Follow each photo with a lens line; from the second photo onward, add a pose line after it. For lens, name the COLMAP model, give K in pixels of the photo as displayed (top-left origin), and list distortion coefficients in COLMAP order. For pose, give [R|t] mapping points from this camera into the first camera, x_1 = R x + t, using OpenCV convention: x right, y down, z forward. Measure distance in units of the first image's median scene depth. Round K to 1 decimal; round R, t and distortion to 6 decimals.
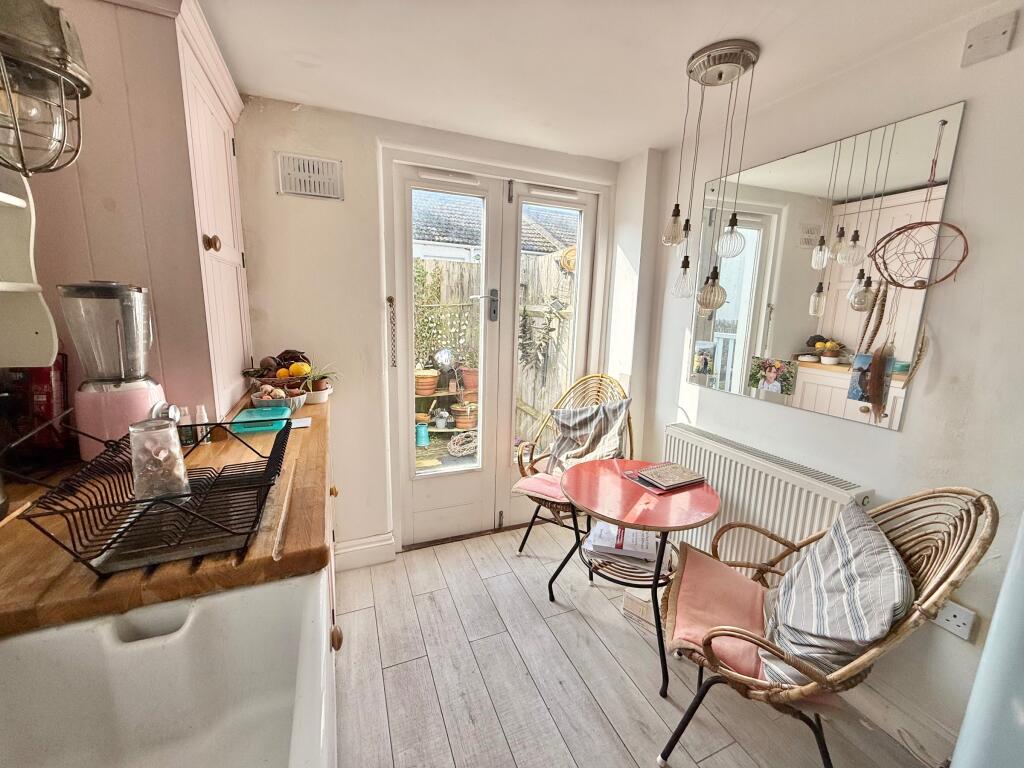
lens RADIAL K [[412.7, 0, 514.0], [0, 412.7, 383.2], [0, 0, 1]] dist [0.000403, -0.000264]
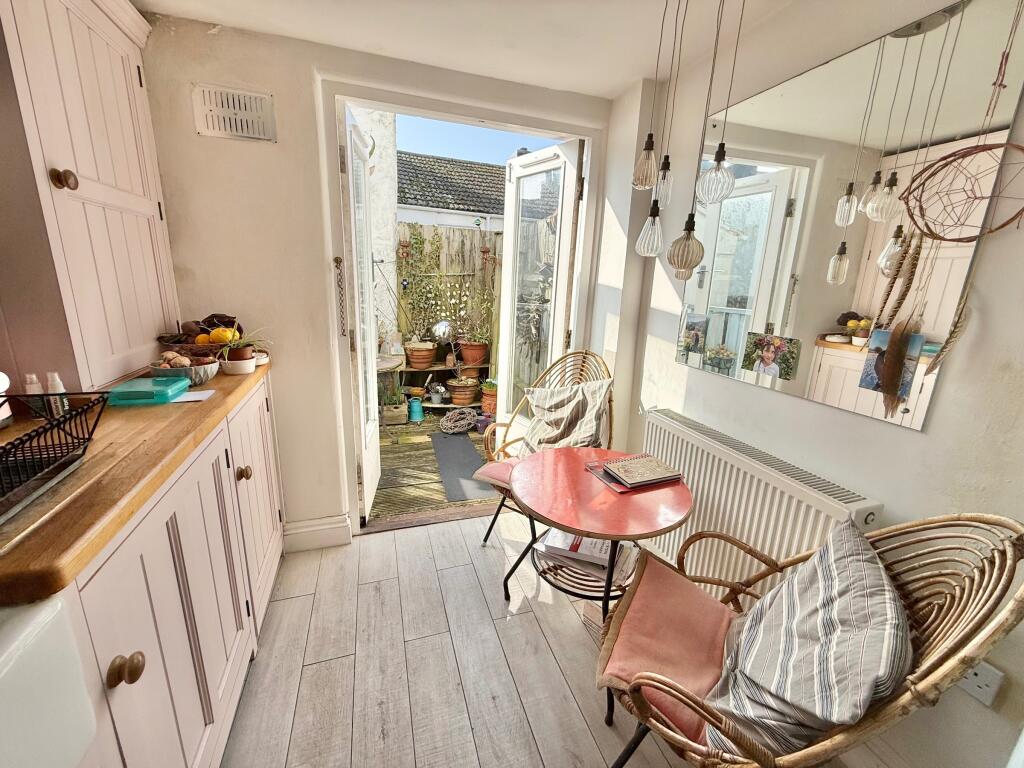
lens RADIAL K [[413.4, 0, 512.0], [0, 413.4, 384.0], [0, 0, 1]] dist [-0.001079, 0.000290]
pose [[0.997125, 0.030383, -0.069412, 0.180386], [-0.026161, 0.997798, 0.060951, 0.000317], [0.071111, -0.058960, 0.995724, 0.151167]]
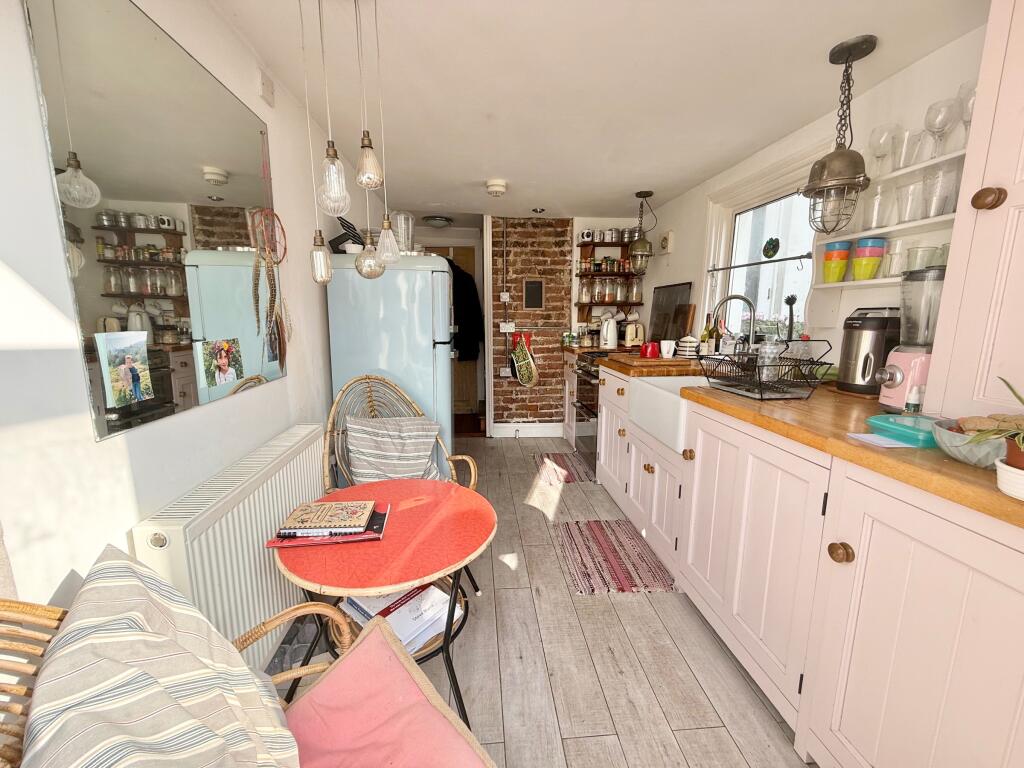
lens RADIAL K [[410.0, 0, 508.8], [0, 410.0, 383.9], [0, 0, 1]] dist [0.005461, 0.000427]
pose [[-0.952007, -0.078466, 0.295847, -0.094964], [0.031718, 0.936086, 0.350339, -0.233039], [-0.304428, 0.342909, -0.888672, 1.561399]]
